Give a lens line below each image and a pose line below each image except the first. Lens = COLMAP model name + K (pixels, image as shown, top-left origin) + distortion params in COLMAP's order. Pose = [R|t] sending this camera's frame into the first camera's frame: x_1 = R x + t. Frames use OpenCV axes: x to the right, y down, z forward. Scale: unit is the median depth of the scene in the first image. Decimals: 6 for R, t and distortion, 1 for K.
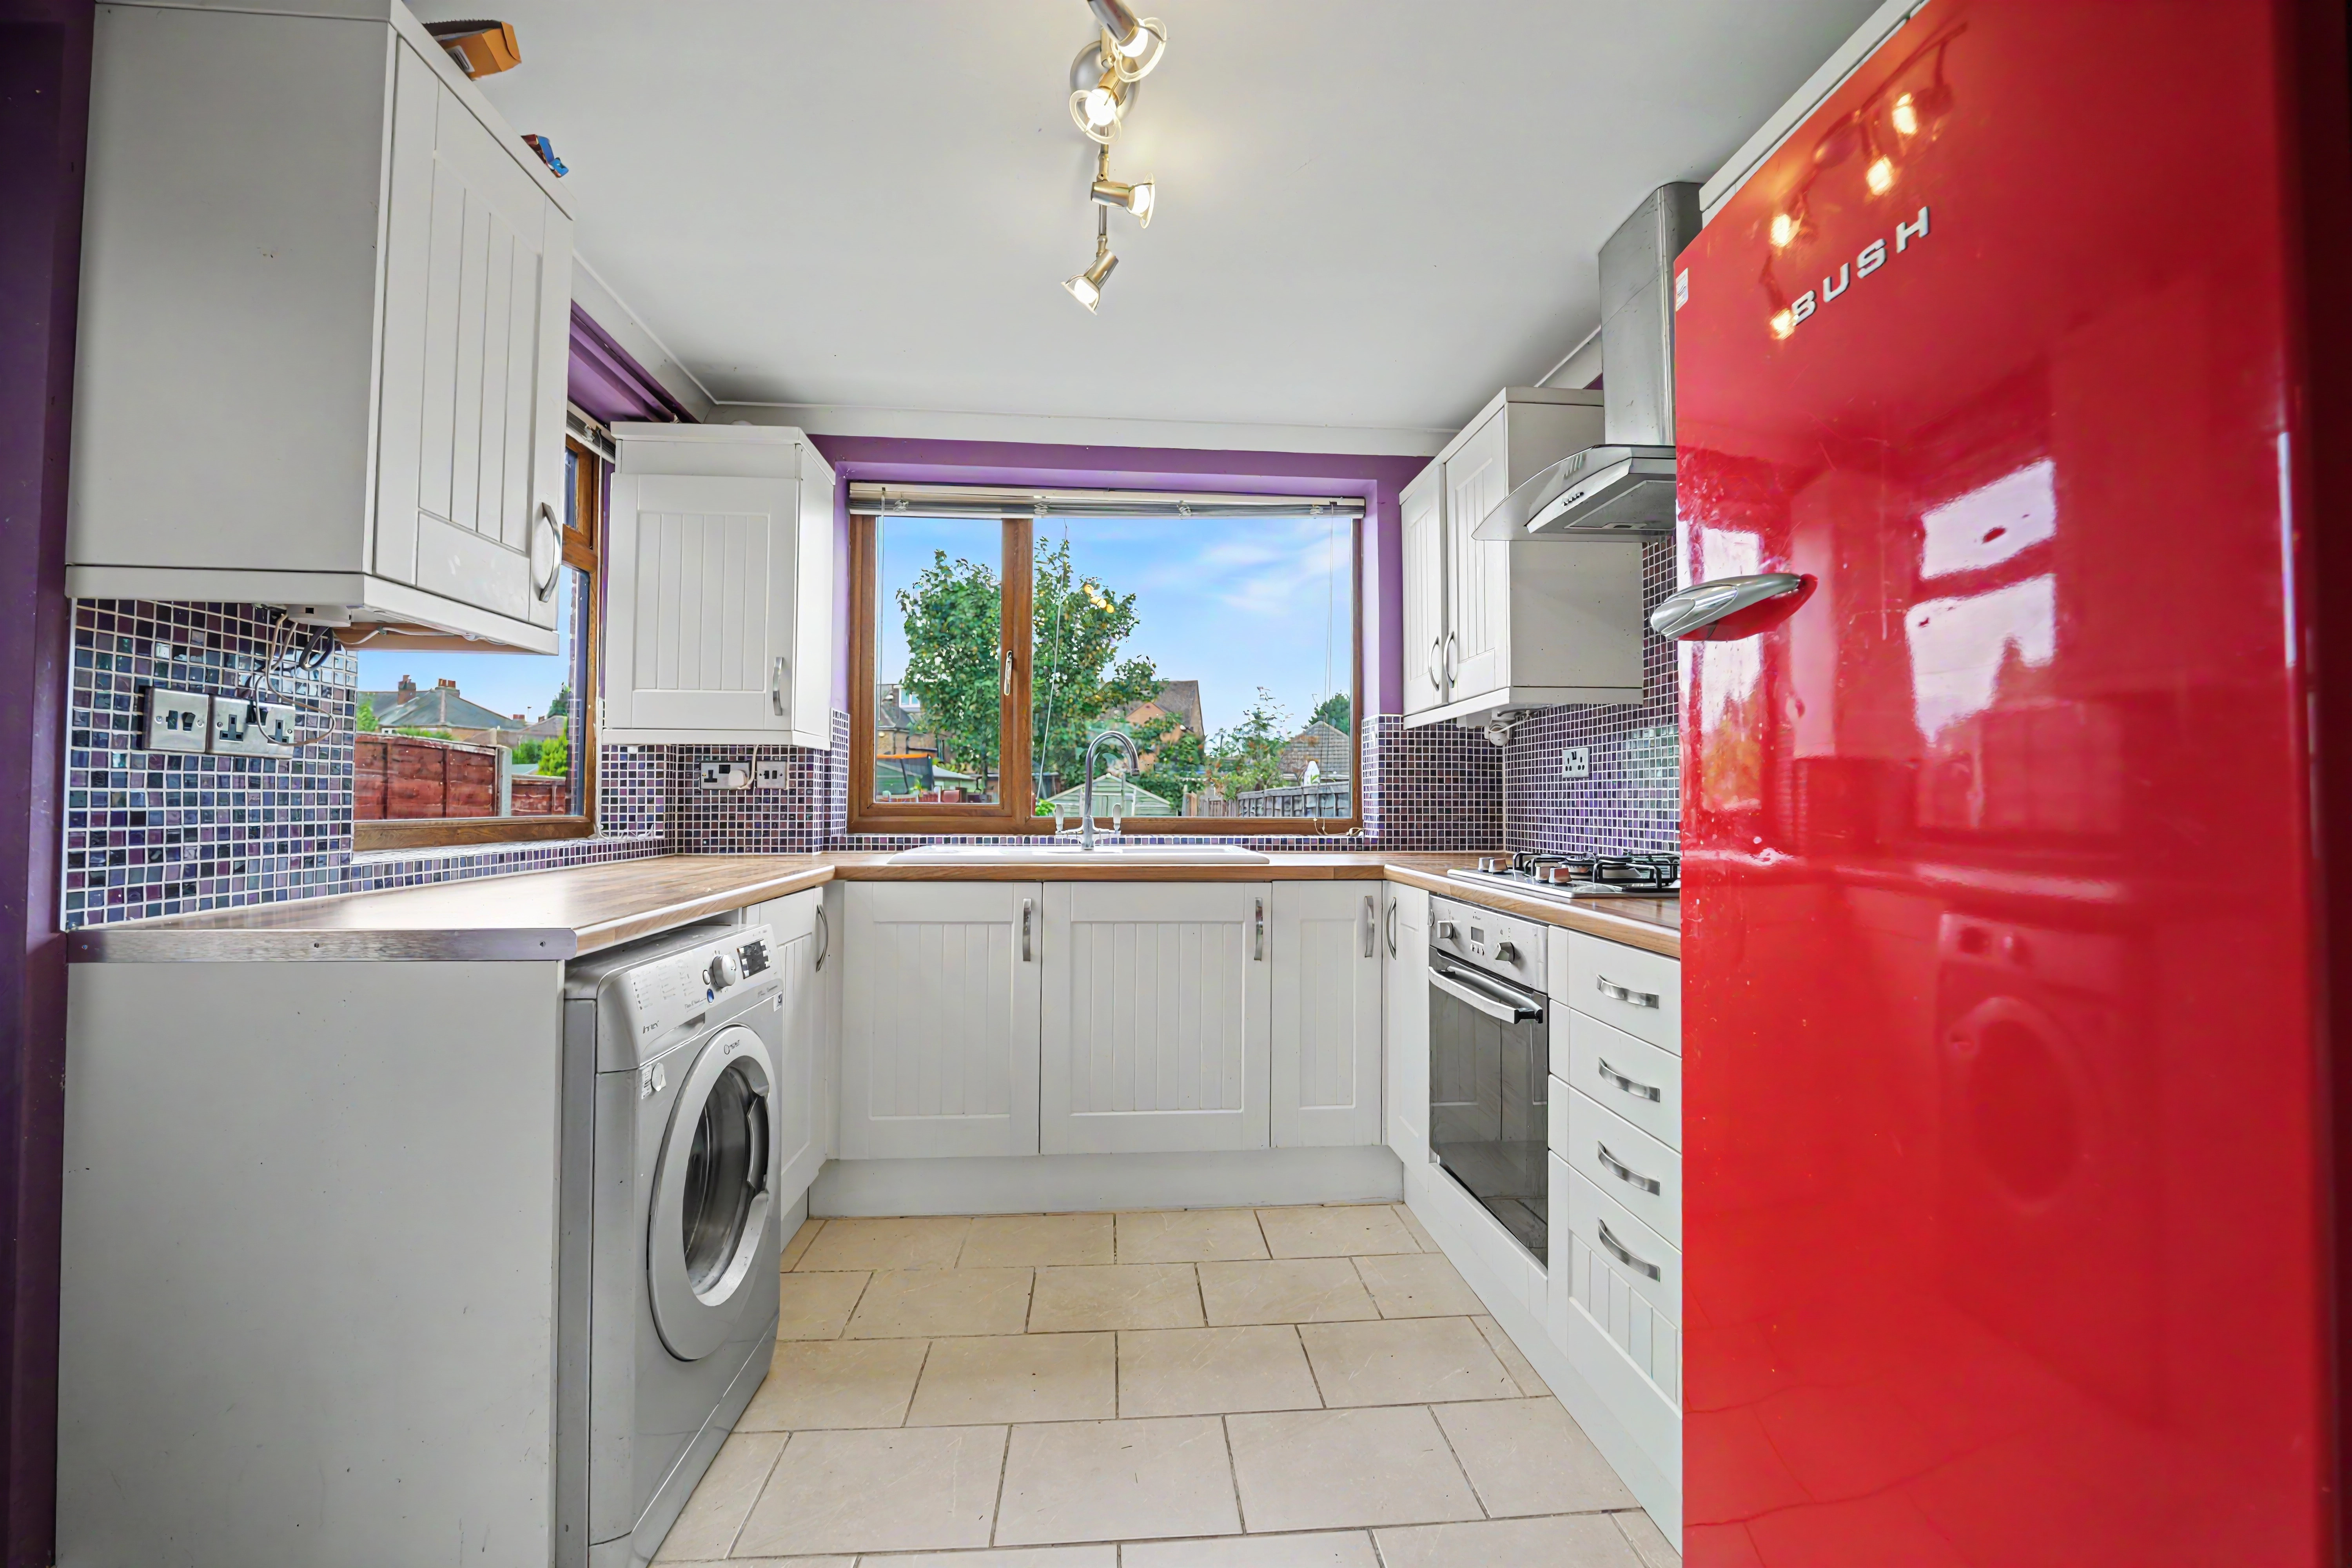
lens RADIAL K [[956.4, 0, 1184.8], [0, 956.4, 784.6], [0, 0, 1]] dist [-0.013160, 0.000904]
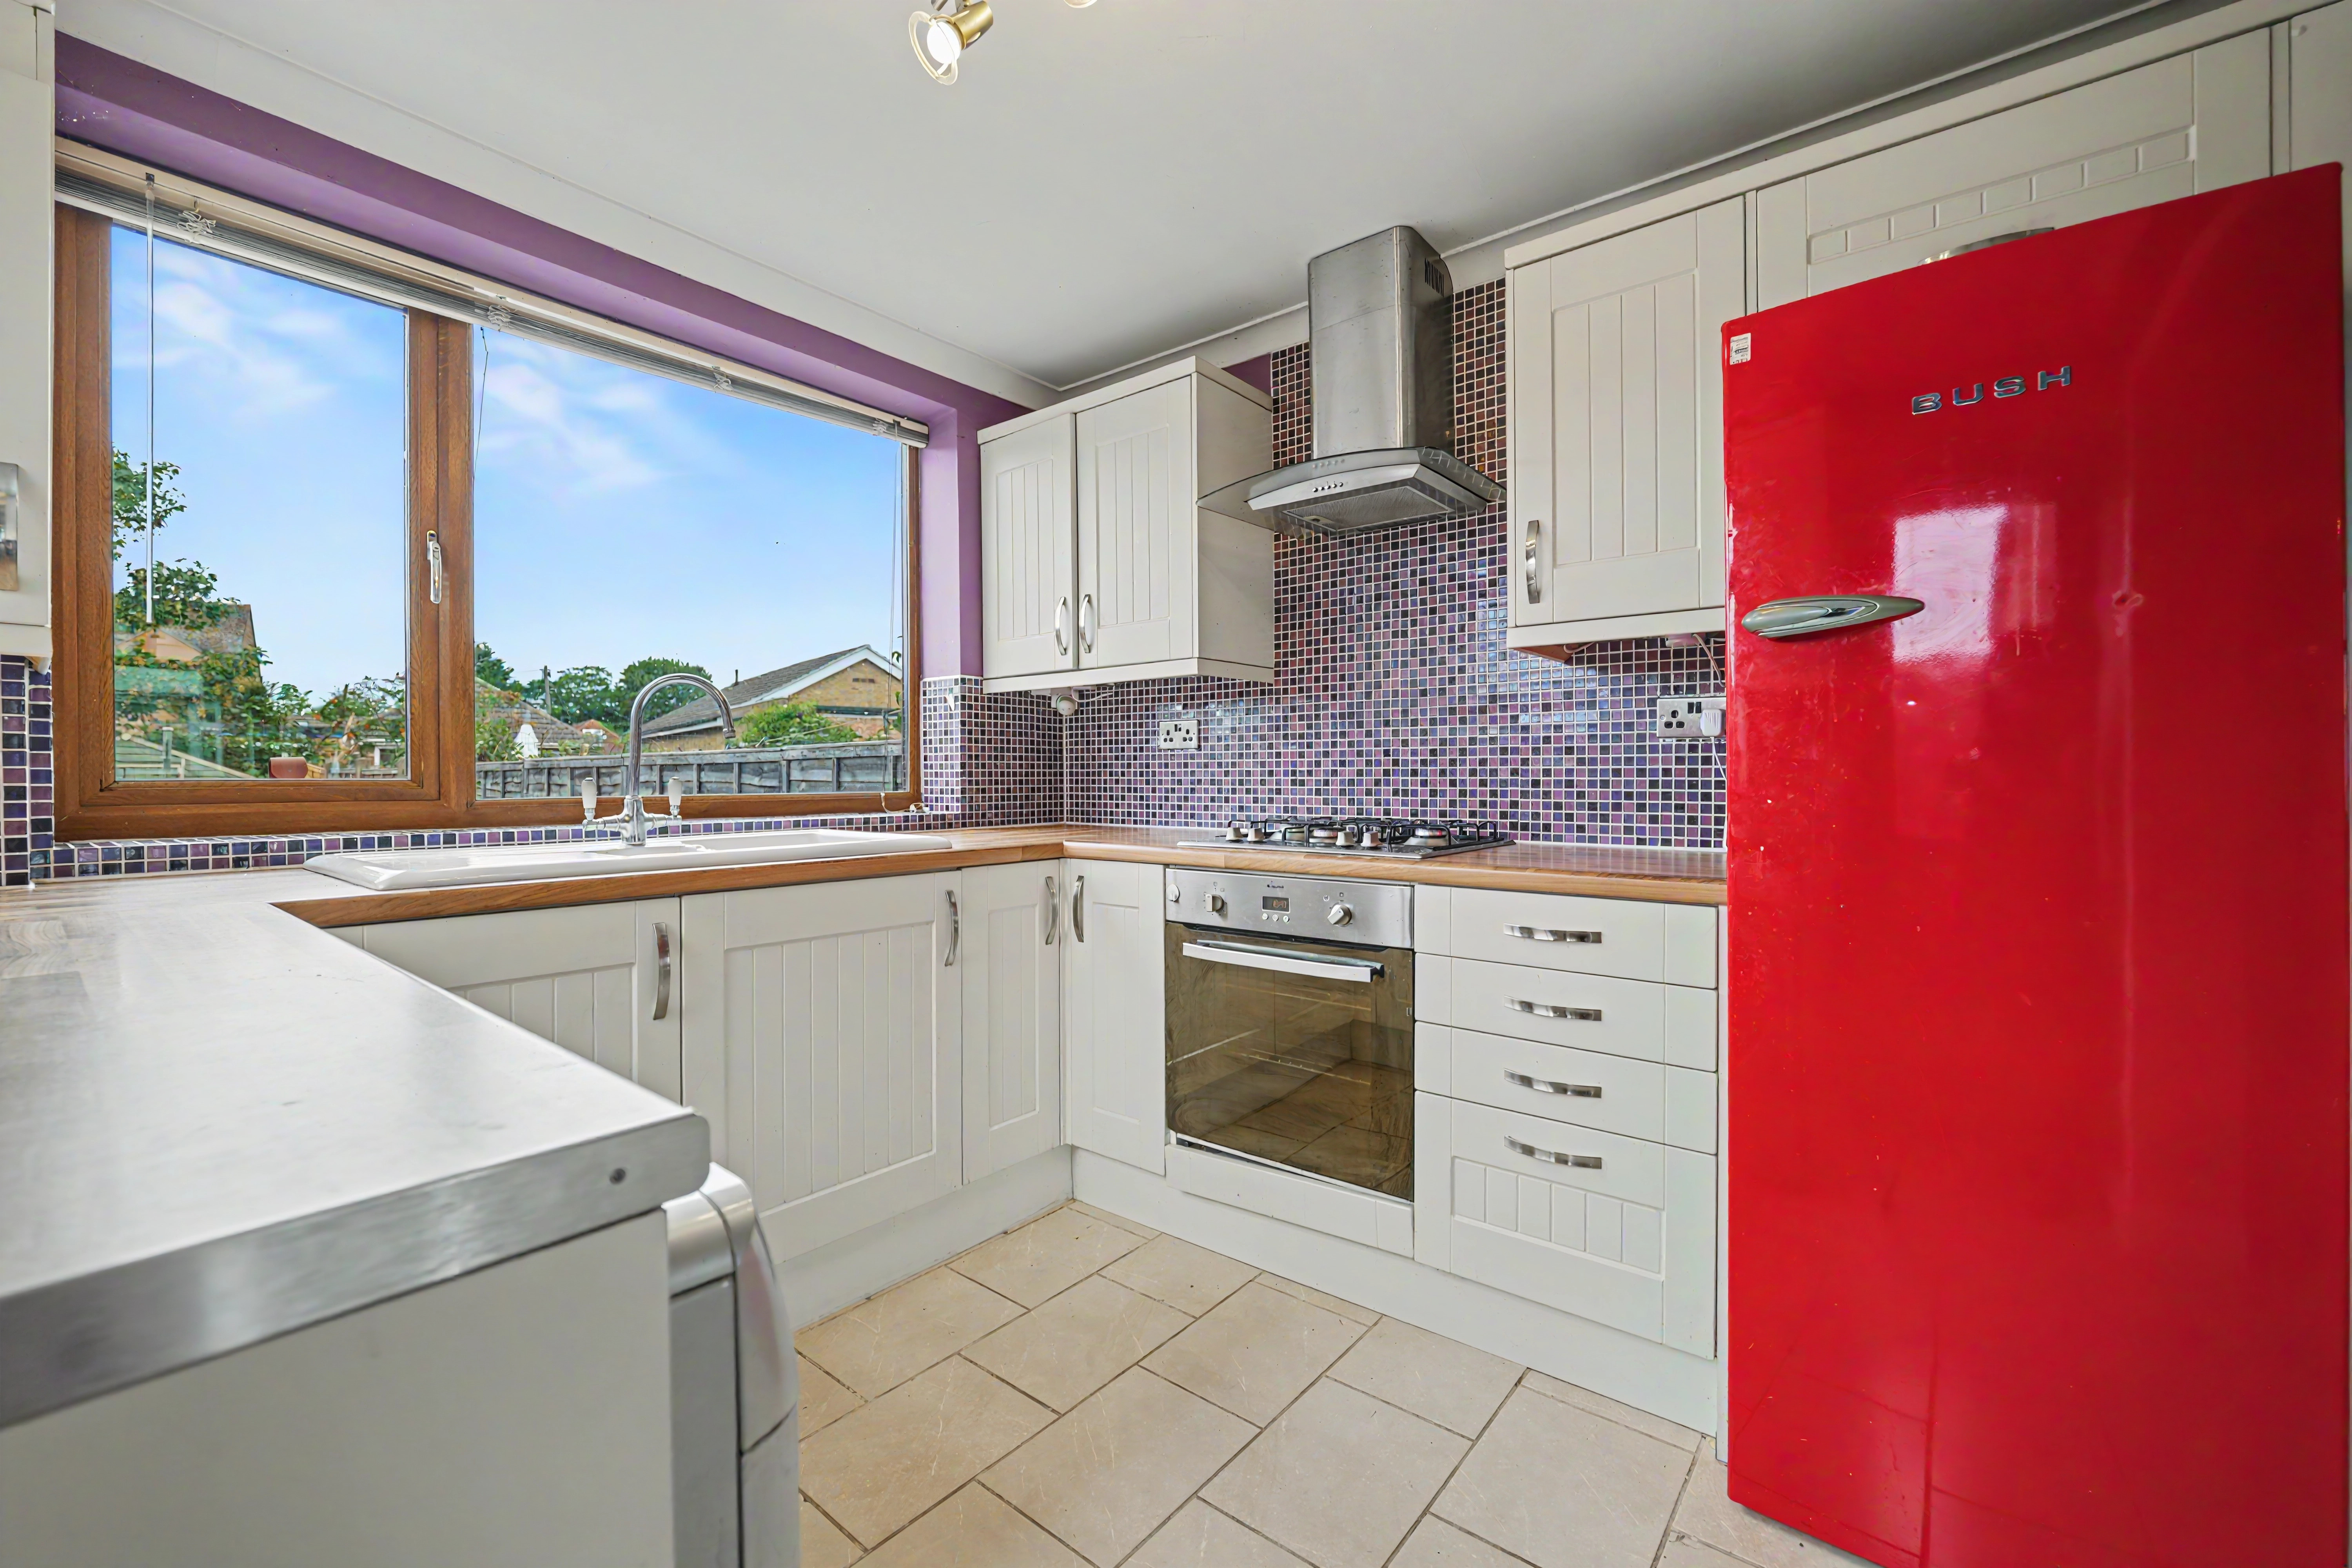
lens RADIAL K [[956.4, 0, 1184.8], [0, 956.4, 784.6], [0, 0, 1]] dist [-0.013160, 0.000904]
pose [[0.690157, -0.013173, 0.723540, -0.334101], [-0.007475, 0.999651, 0.025330, 0.005188], [-0.723621, -0.022890, 0.689818, 0.256926]]
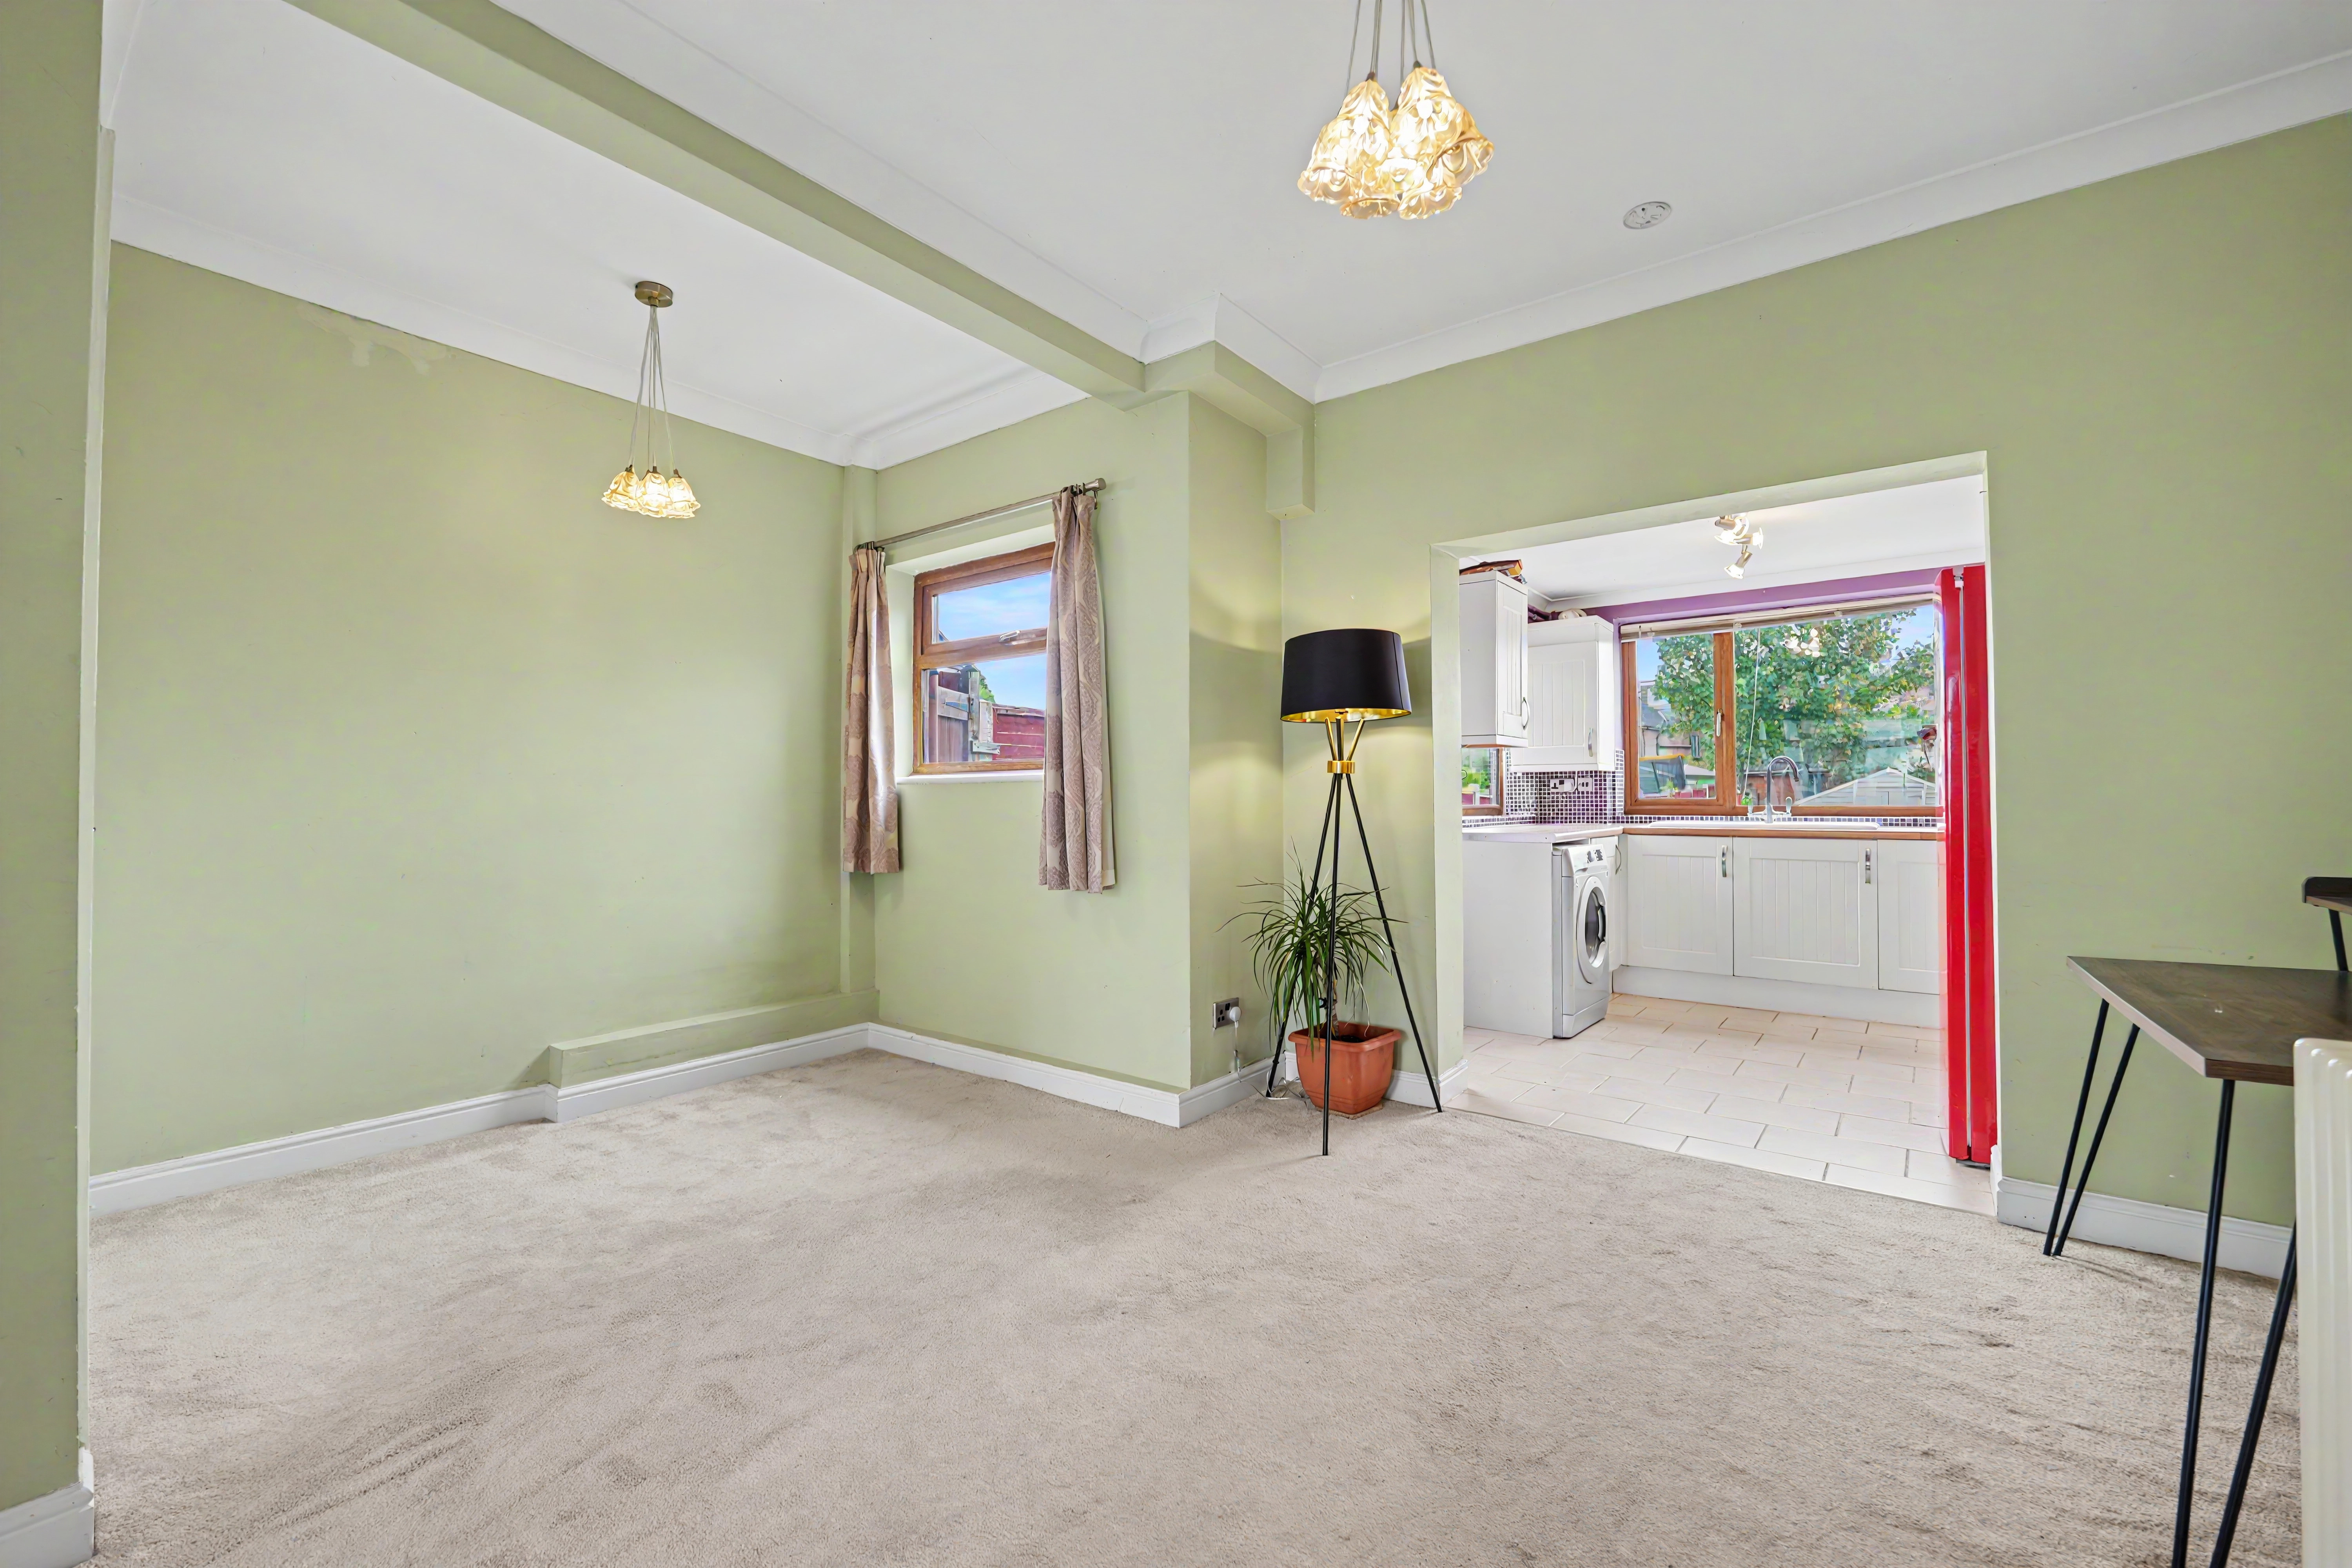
lens RADIAL K [[956.4, 0, 1184.8], [0, 956.4, 784.6], [0, 0, 1]] dist [-0.013160, 0.000904]
pose [[0.735515, -0.021312, -0.677173, 0.304021], [0.021426, 0.999737, -0.008192, -0.012178], [0.677169, -0.008484, 0.735779, -1.040700]]
